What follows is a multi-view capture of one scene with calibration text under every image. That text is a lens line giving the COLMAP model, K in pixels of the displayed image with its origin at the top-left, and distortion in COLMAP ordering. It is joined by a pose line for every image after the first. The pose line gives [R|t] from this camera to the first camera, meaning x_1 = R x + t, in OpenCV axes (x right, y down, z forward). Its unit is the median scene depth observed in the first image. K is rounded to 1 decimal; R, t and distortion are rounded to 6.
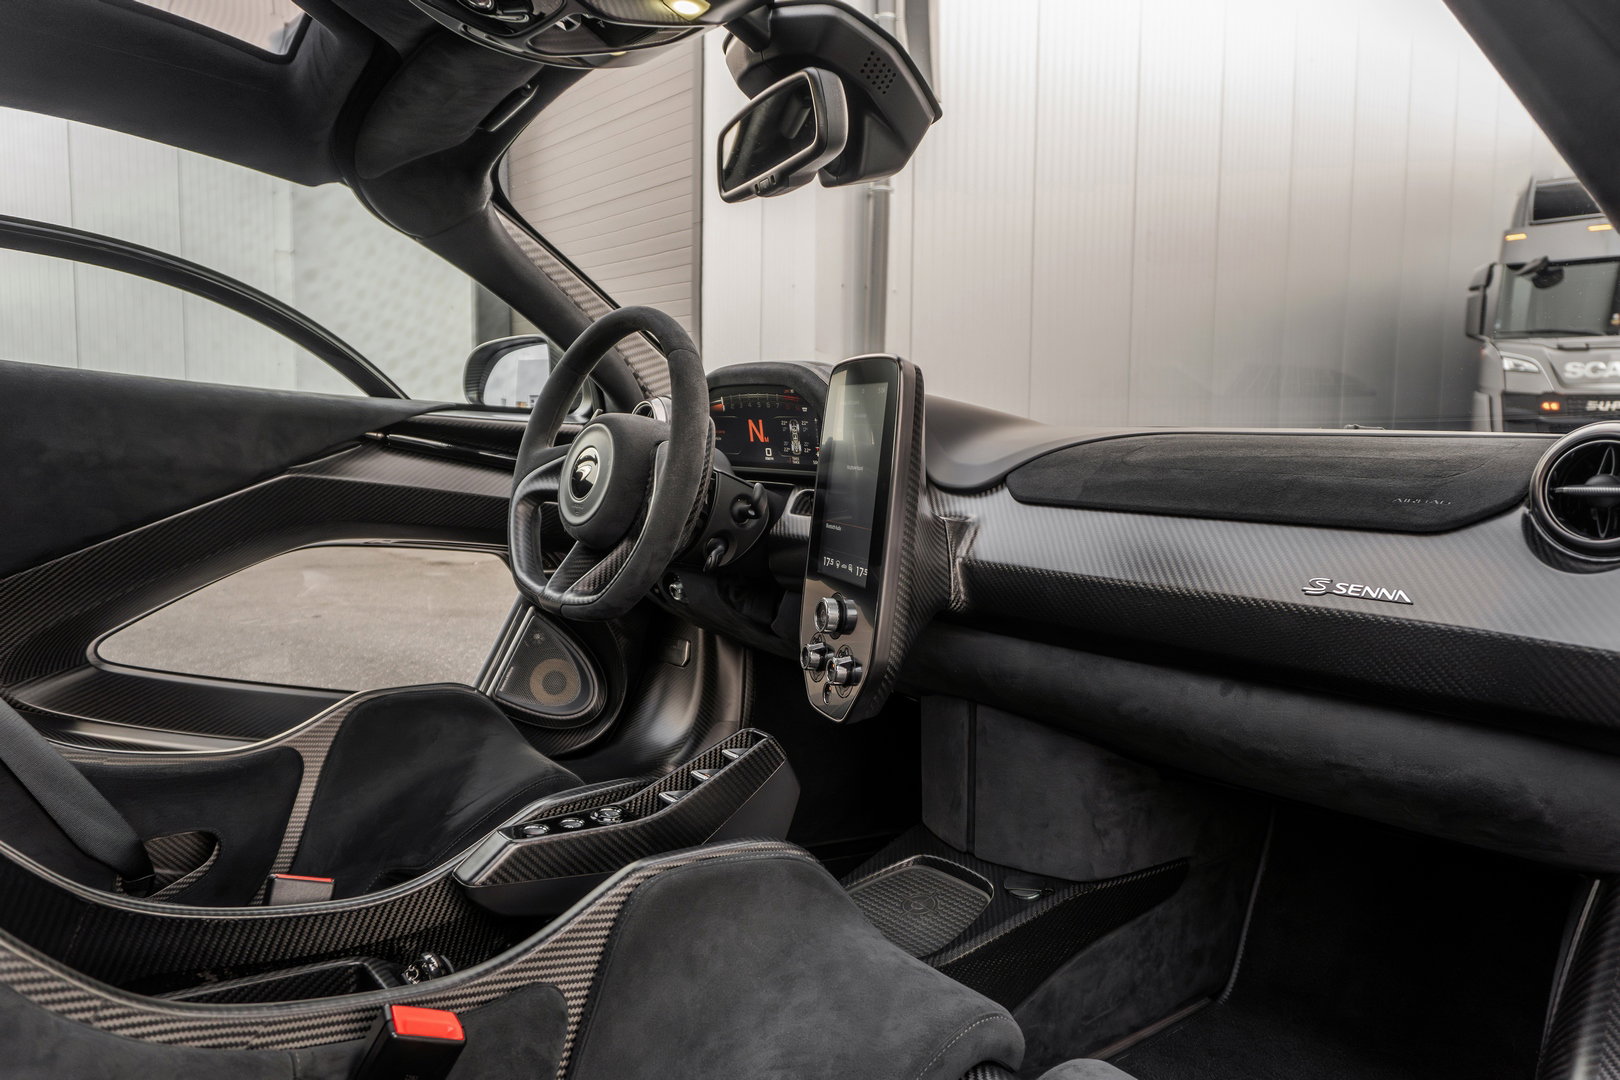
lens RADIAL K [[1115.2, 0, 816.6], [0, 1115.2, 533.4], [0, 0, 1]] dist [-0.014506, -0.000941]
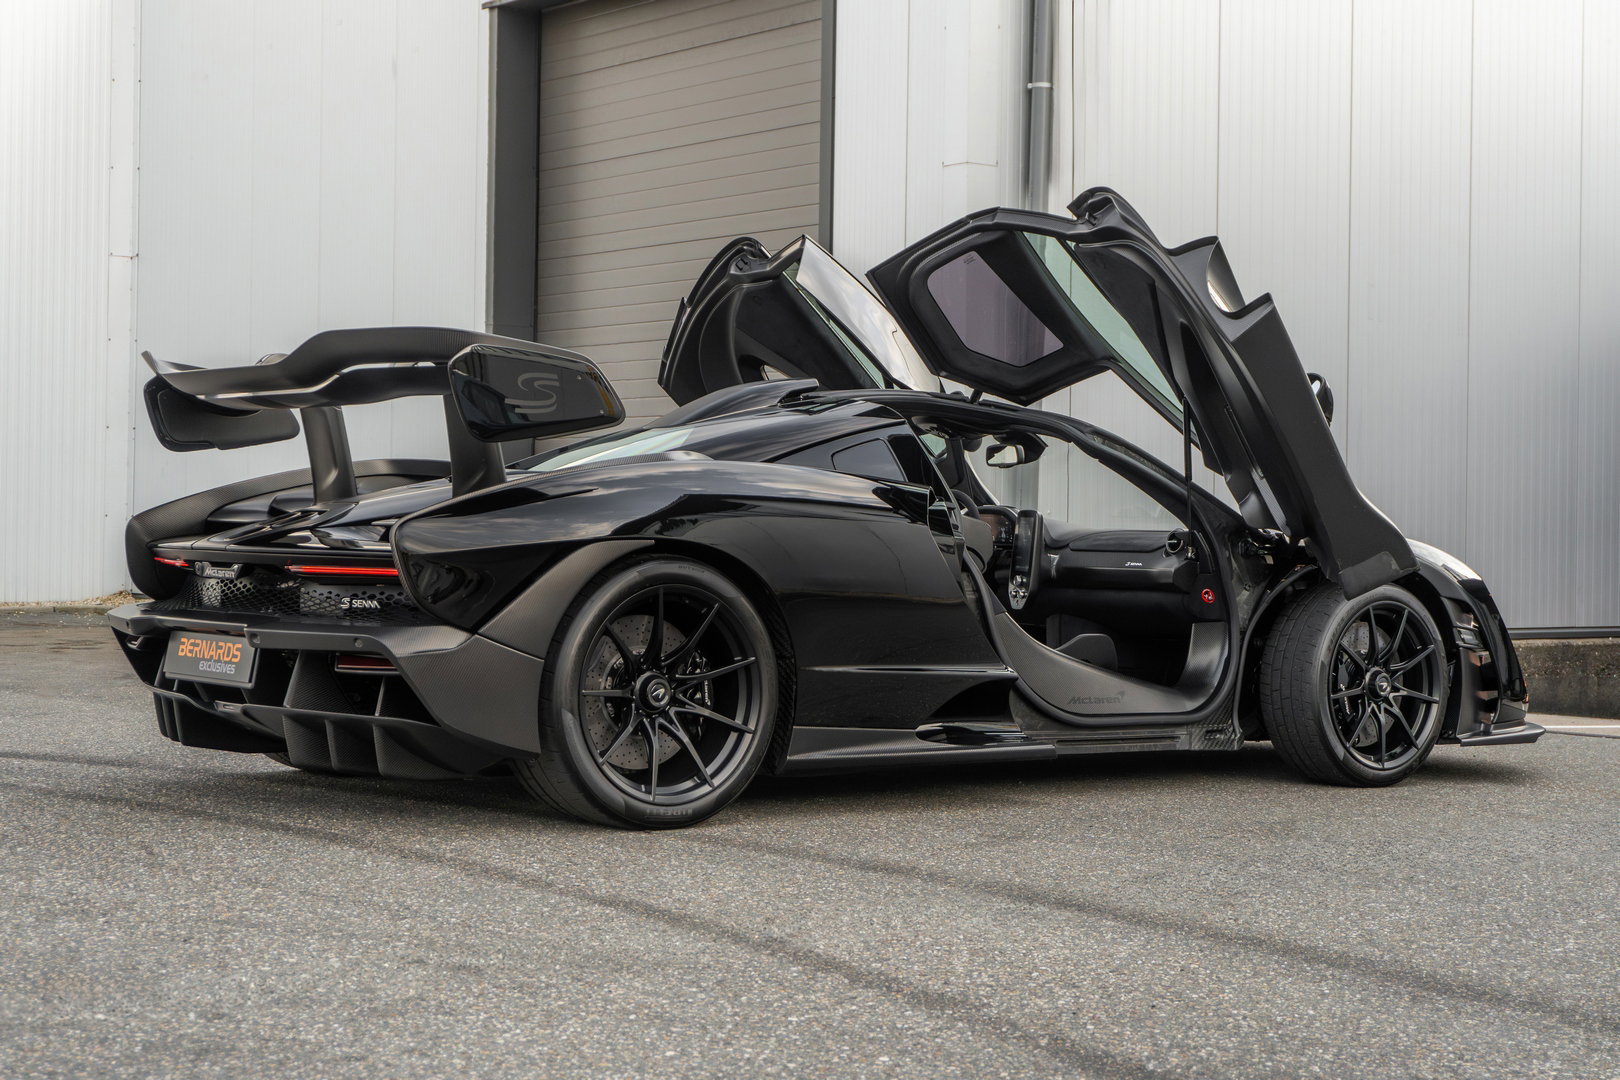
lens RADIAL K [[2601.8, 0, 810.0], [0, 2601.8, 540.0], [0, 0, 1]] dist [-0.006282, 0.008337]
pose [[0.999607, 0.003103, -0.027871, -0.408268], [-0.005731, 0.995490, -0.094696, 0.709476], [0.027451, 0.094818, 0.995116, -7.094185]]
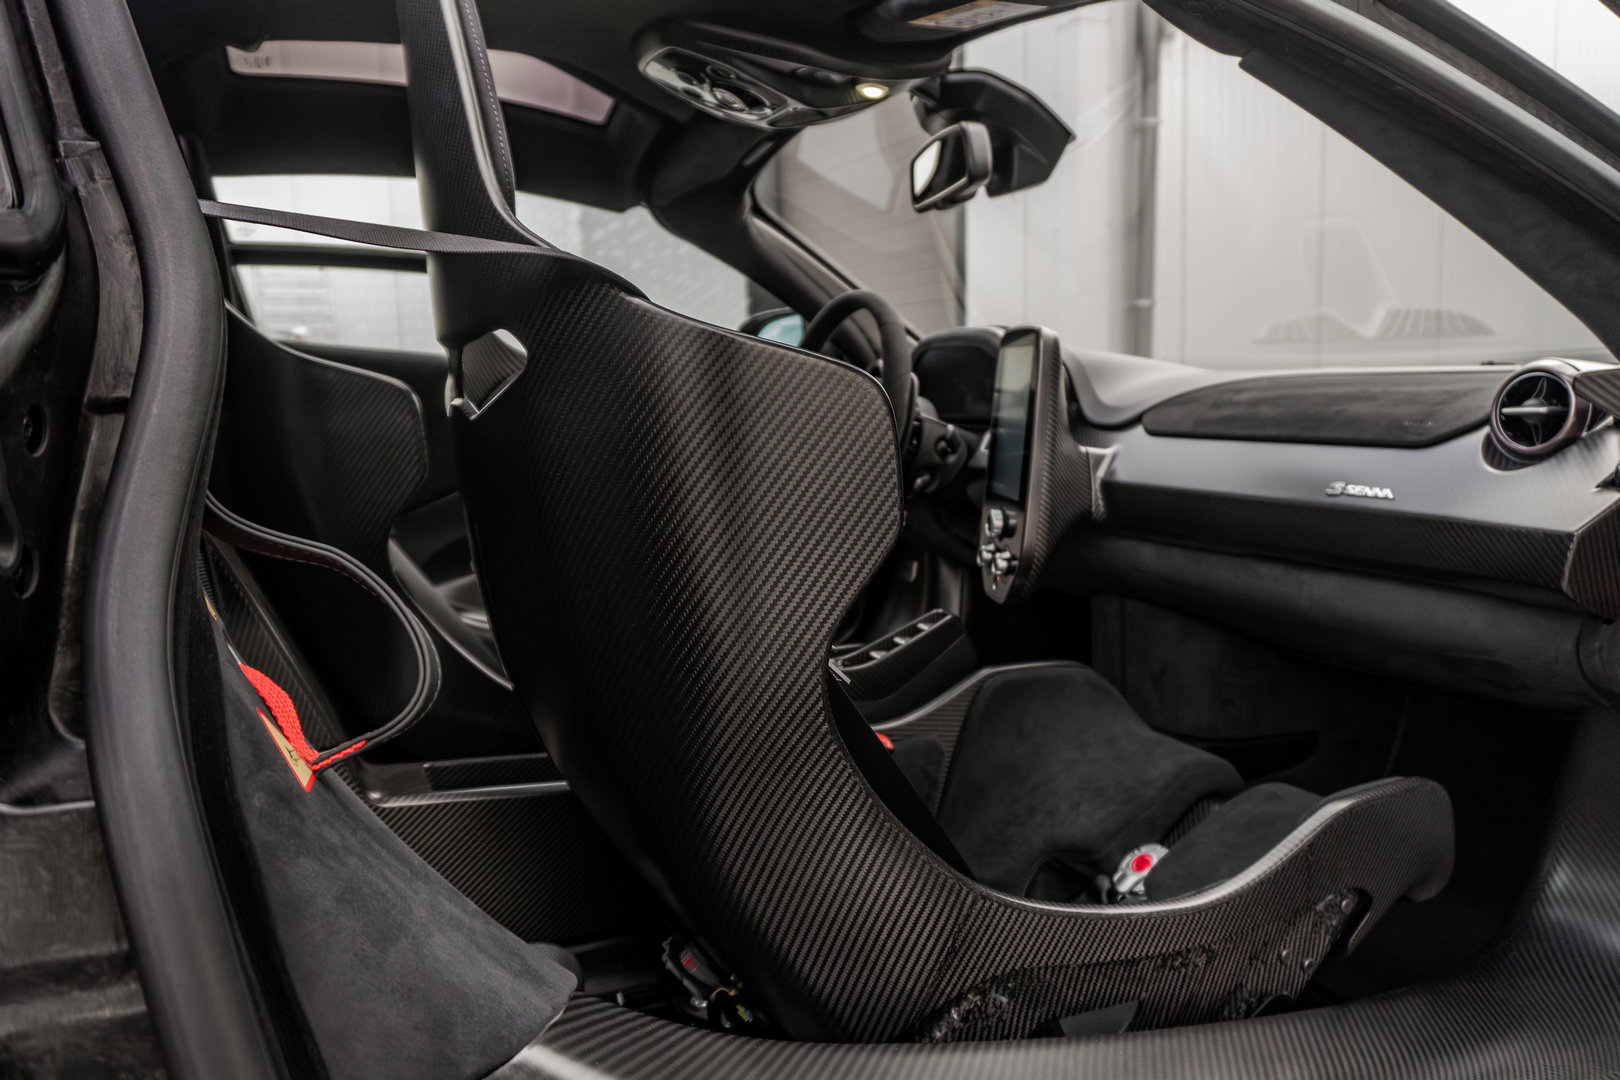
lens RADIAL K [[1172.9, 0, 819.8], [0, 1172.9, 541.5], [0, 0, 1]] dist [-0.001576, 0.000264]
pose [[0.970394, -0.002130, -0.241520, 0.137804], [0.013209, 0.998933, 0.044264, 0.028928], [0.241168, -0.046144, 0.969386, -0.384985]]
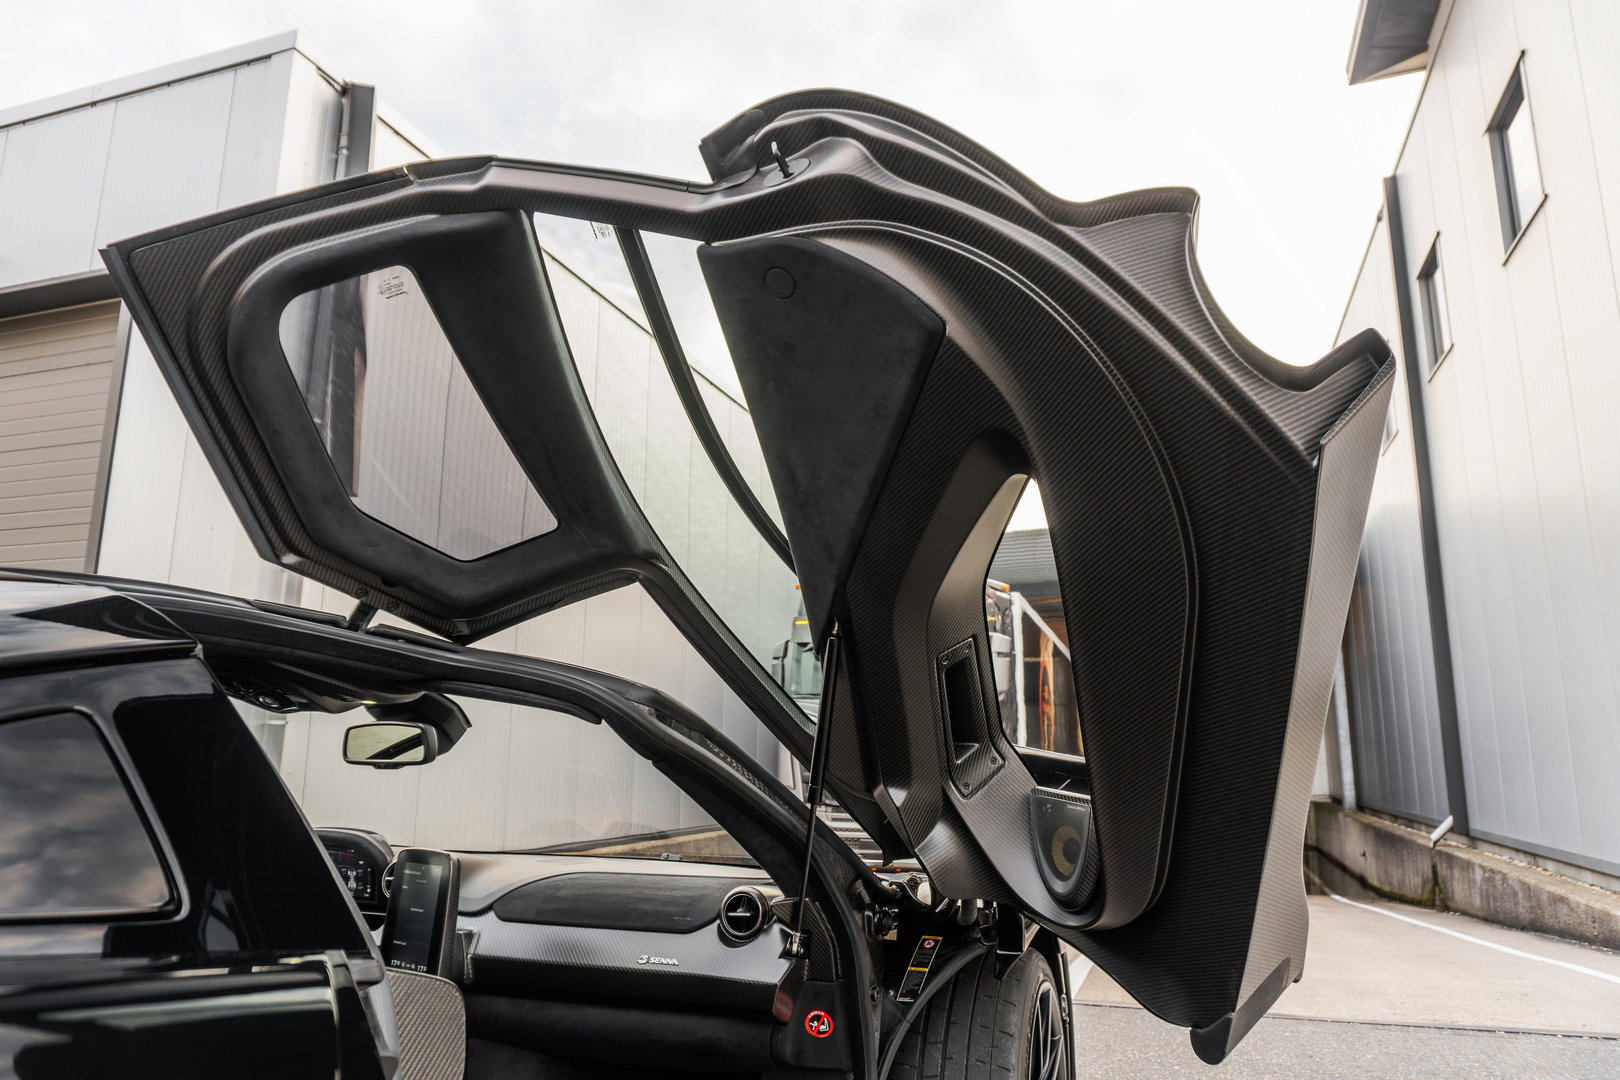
lens RADIAL K [[1084.5, 0, 814.2], [0, 1084.5, 544.8], [0, 0, 1]] dist [-0.019108, -0.003372]
pose [[0.850830, 0.096210, 0.516558, -0.375559], [0.052183, 0.962762, -0.265268, -0.126665], [-0.522844, 0.252654, 0.814126, -0.941052]]
